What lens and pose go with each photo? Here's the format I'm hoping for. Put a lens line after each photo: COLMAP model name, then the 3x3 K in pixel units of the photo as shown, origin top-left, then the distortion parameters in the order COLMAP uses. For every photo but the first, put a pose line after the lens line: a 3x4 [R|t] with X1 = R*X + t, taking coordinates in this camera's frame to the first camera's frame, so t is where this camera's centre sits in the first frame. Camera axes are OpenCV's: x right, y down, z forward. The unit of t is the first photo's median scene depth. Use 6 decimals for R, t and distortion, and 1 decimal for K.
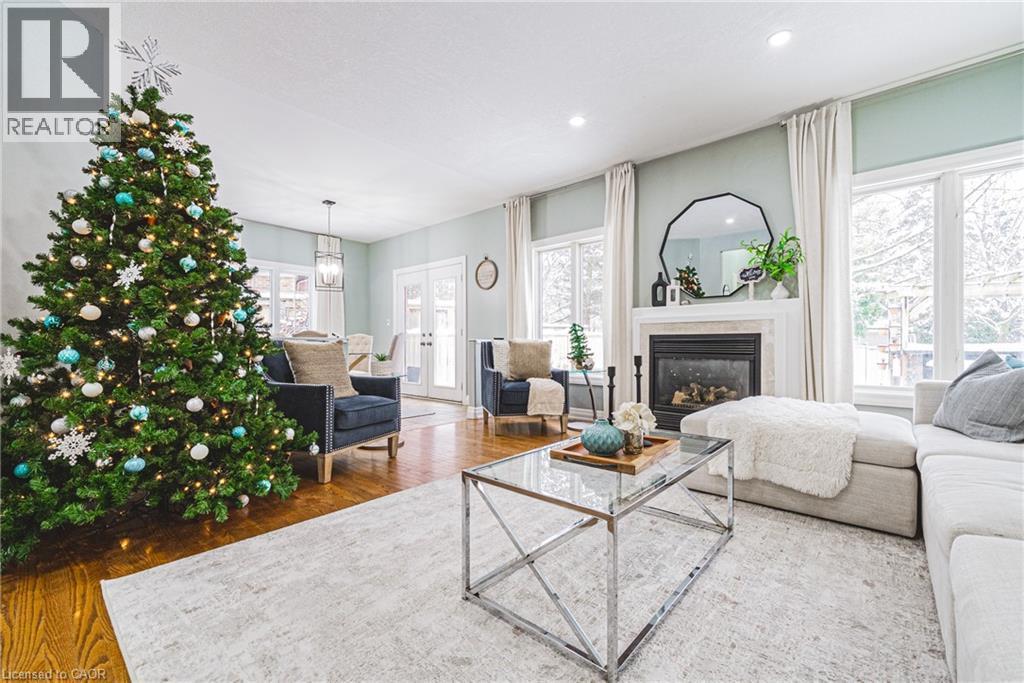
lens RADIAL K [[424.2, 0, 512.3], [0, 424.2, 346.0], [0, 0, 1]] dist [0.004782, 0.000146]
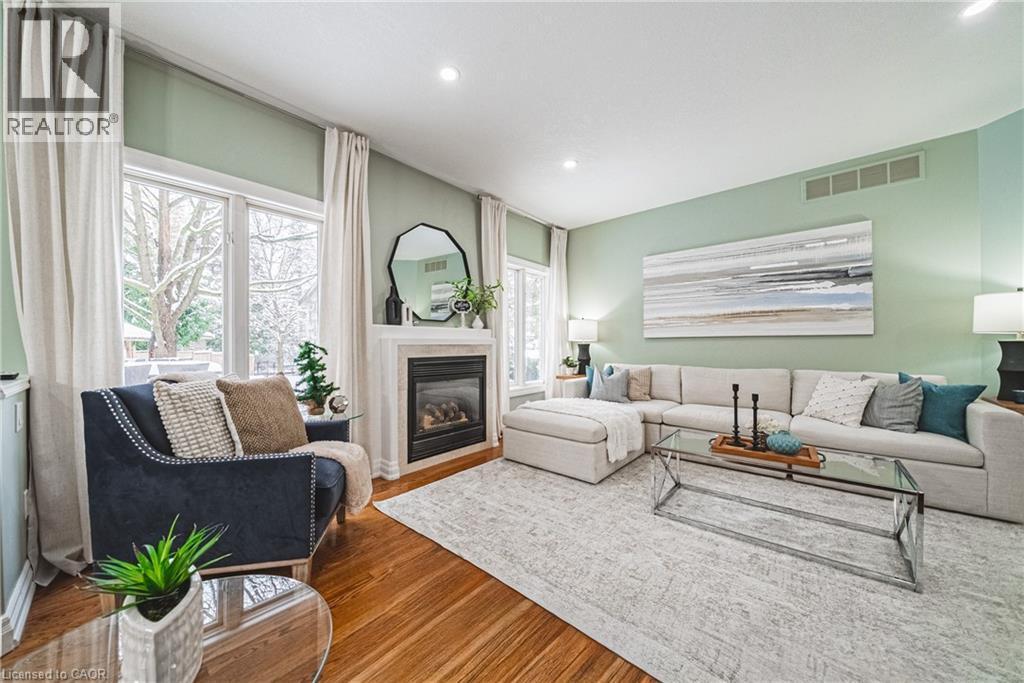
lens RADIAL K [[351.3, 0, 514.3], [0, 351.3, 345.1], [0, 0, 1]] dist [-0.001876, -0.000148]
pose [[-0.002381, -0.001169, 0.999996, -0.401097], [0.006288, 0.999980, 0.001184, -0.051896], [-0.999977, 0.006291, -0.002374, 0.776884]]
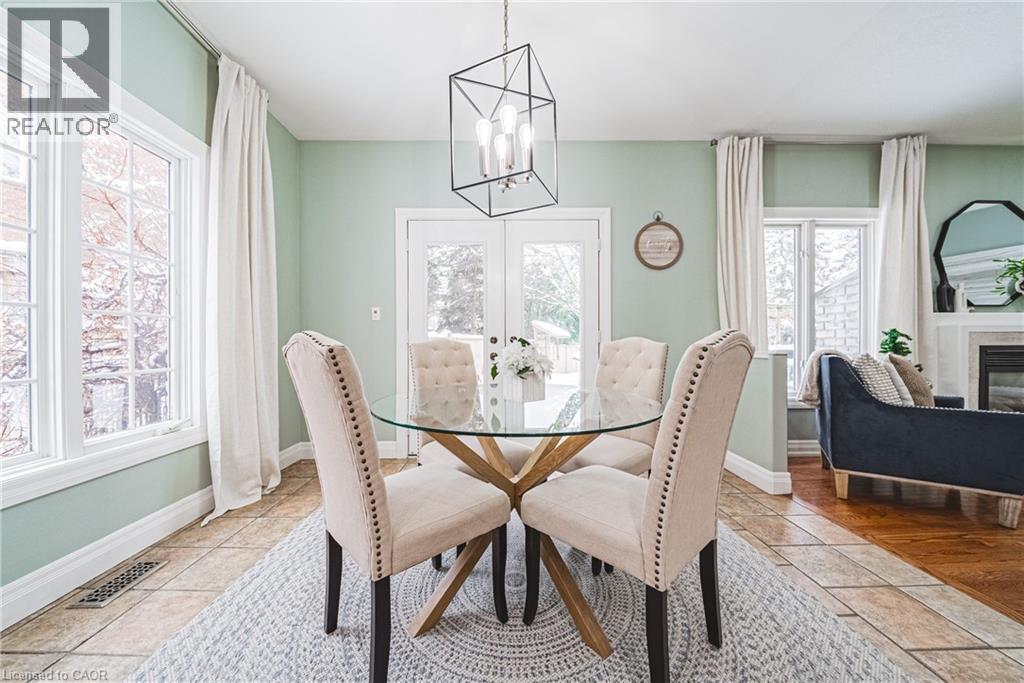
lens RADIAL K [[354.7, 0, 510.2], [0, 354.7, 347.0], [0, 0, 1]] dist [-0.009904, -0.000439]
pose [[0.749126, -0.006187, 0.662398, -0.831249], [0.005840, 0.999979, 0.002734, -0.030539], [-0.662402, 0.001820, 0.749147, 1.094322]]
